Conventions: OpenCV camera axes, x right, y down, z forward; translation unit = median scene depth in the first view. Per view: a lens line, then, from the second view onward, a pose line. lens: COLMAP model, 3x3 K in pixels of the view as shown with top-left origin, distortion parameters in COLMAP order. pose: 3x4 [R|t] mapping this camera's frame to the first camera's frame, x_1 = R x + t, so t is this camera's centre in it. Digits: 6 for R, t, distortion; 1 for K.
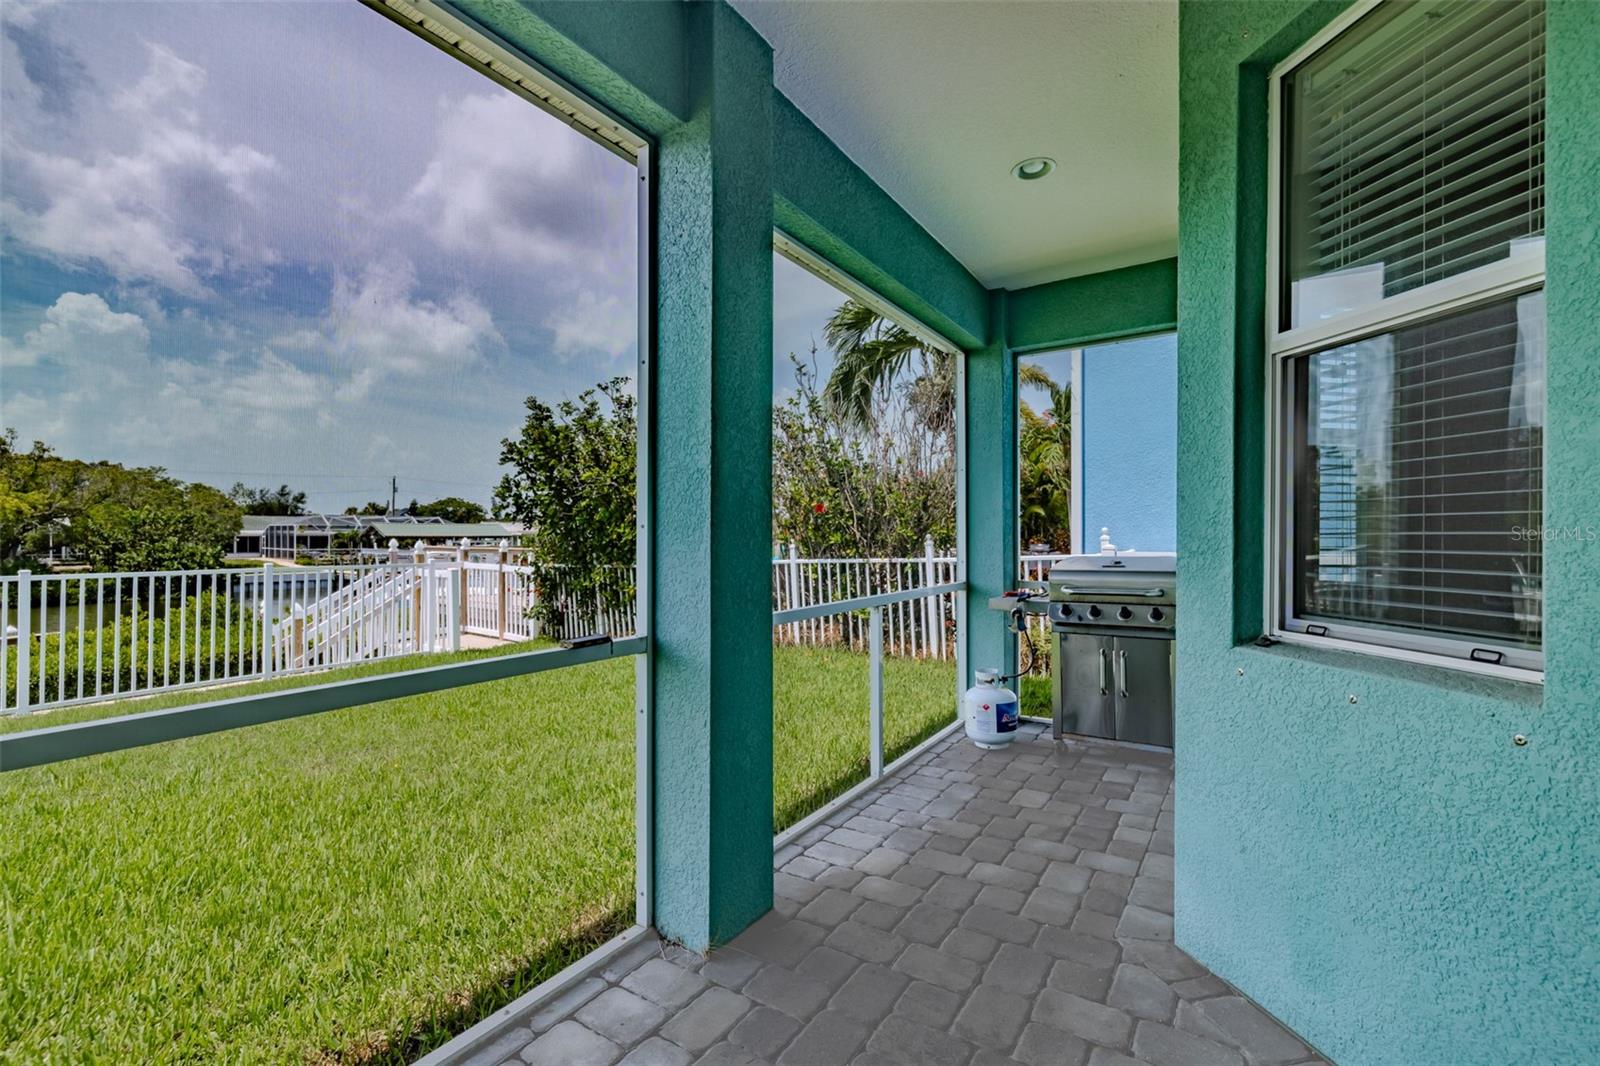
lens RADIAL K [[672.9, 0, 800.6], [0, 672.9, 528.5], [0, 0, 1]] dist [-0.000757, -0.000196]
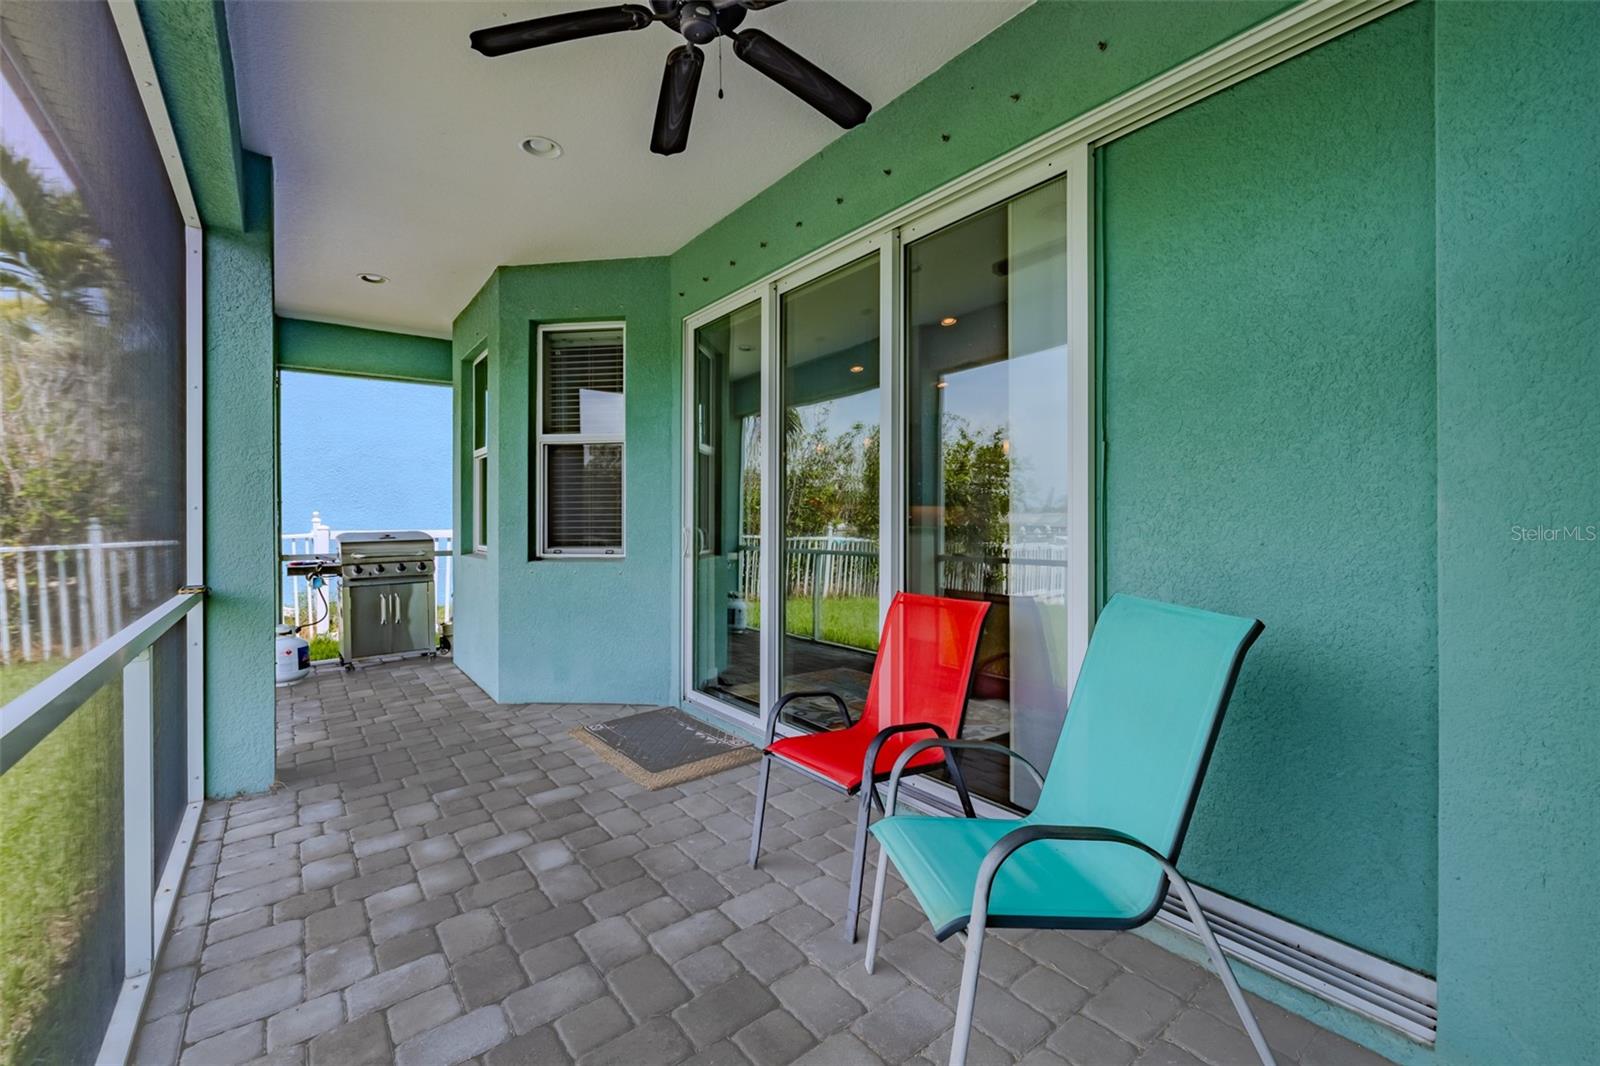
lens RADIAL K [[694.5, 0, 799.8], [0, 694.5, 527.5], [0, 0, 1]] dist [-0.001030, 0.000320]
pose [[0.325713, -0.010854, 0.945406, -0.703728], [-0.005737, 0.999893, 0.013457, 0.007562], [-0.945451, -0.009807, 0.325616, -0.366181]]
